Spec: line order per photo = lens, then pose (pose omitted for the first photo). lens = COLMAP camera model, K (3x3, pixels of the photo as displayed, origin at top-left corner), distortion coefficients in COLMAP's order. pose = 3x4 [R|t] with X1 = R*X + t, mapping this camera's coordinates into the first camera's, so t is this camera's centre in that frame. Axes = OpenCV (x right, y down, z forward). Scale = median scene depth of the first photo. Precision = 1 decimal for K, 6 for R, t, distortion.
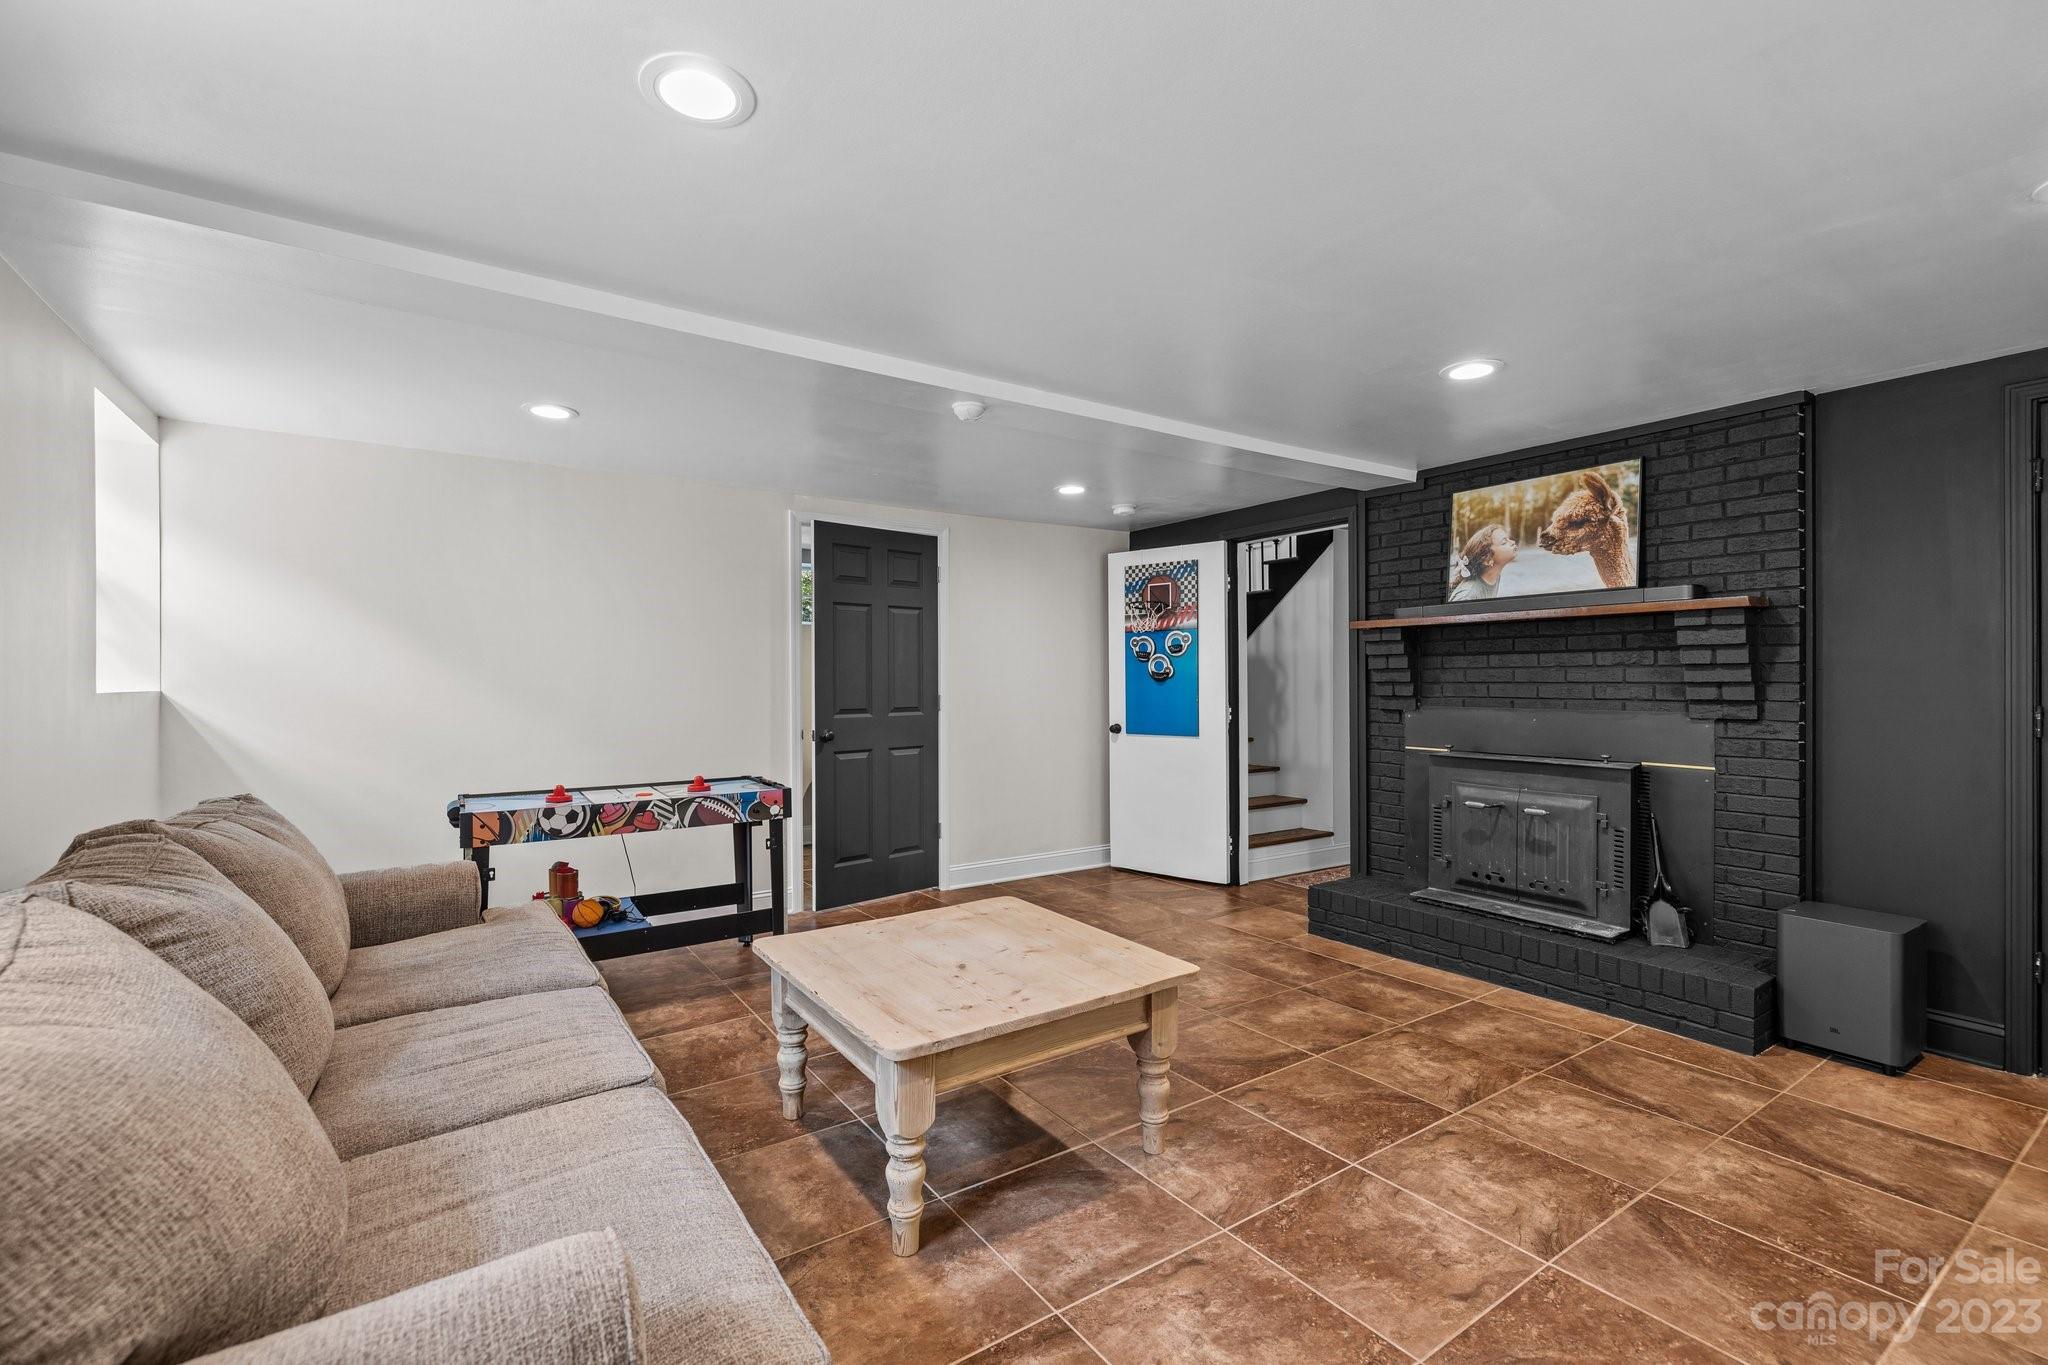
lens RADIAL K [[873.2, 0, 1023.0], [0, 873.2, 683.7], [0, 0, 1]] dist [-0.000133, 0.000003]
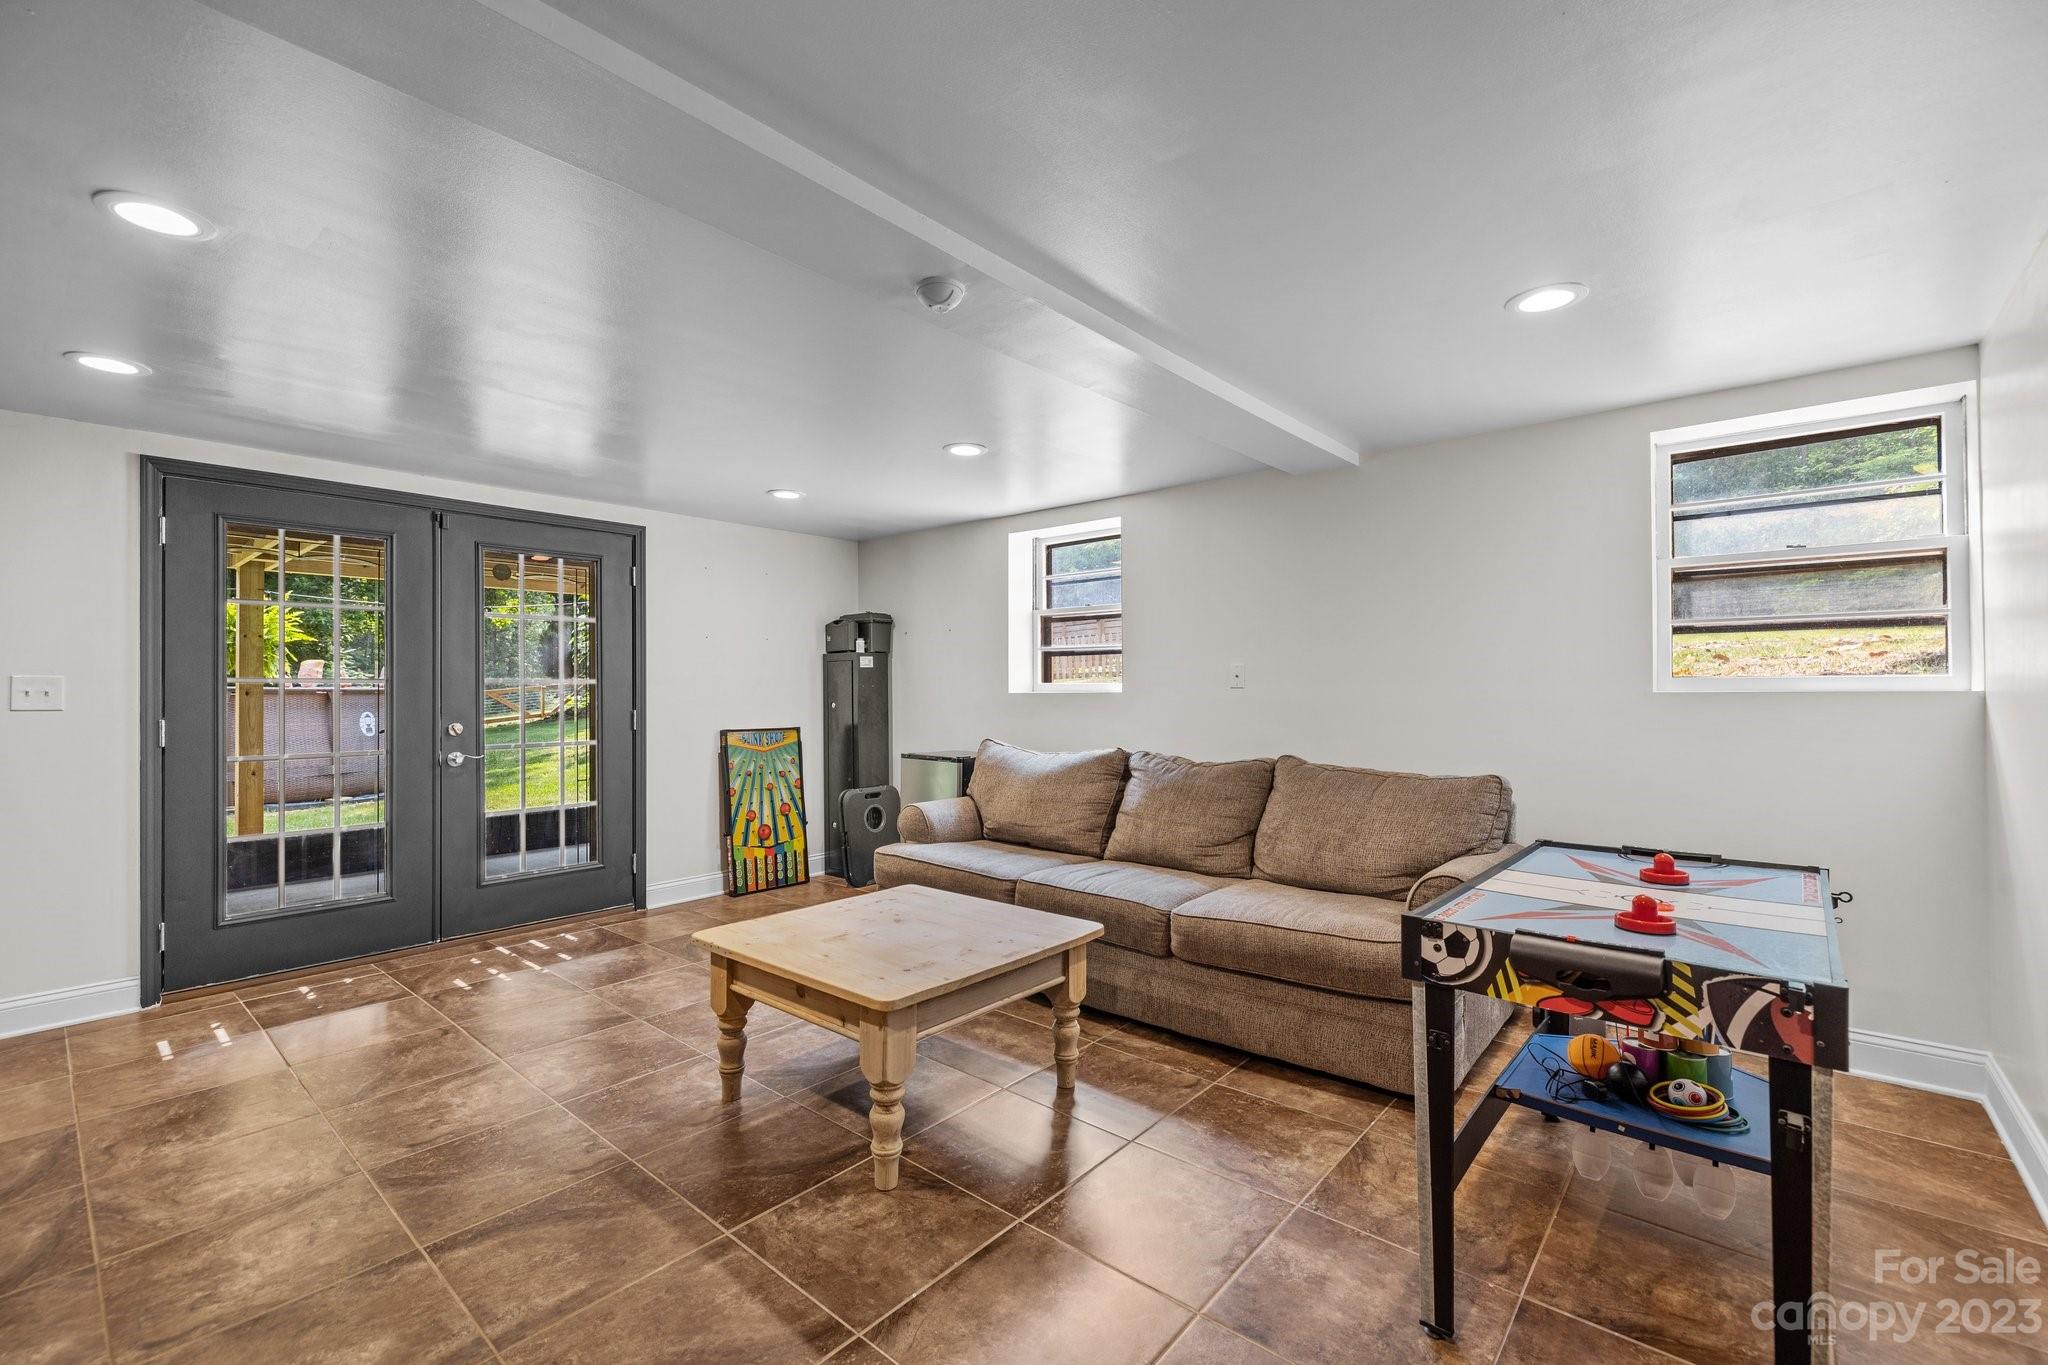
lens RADIAL K [[873.2, 0, 1027.6], [0, 873.2, 683.8], [0, 0, 1]] dist [-0.000133, 0.000003]
pose [[-0.964761, 0.005470, -0.263072, 0.066018], [0.006578, 0.999973, -0.003333, -0.004136], [0.263046, -0.004946, -0.964771, 1.984202]]
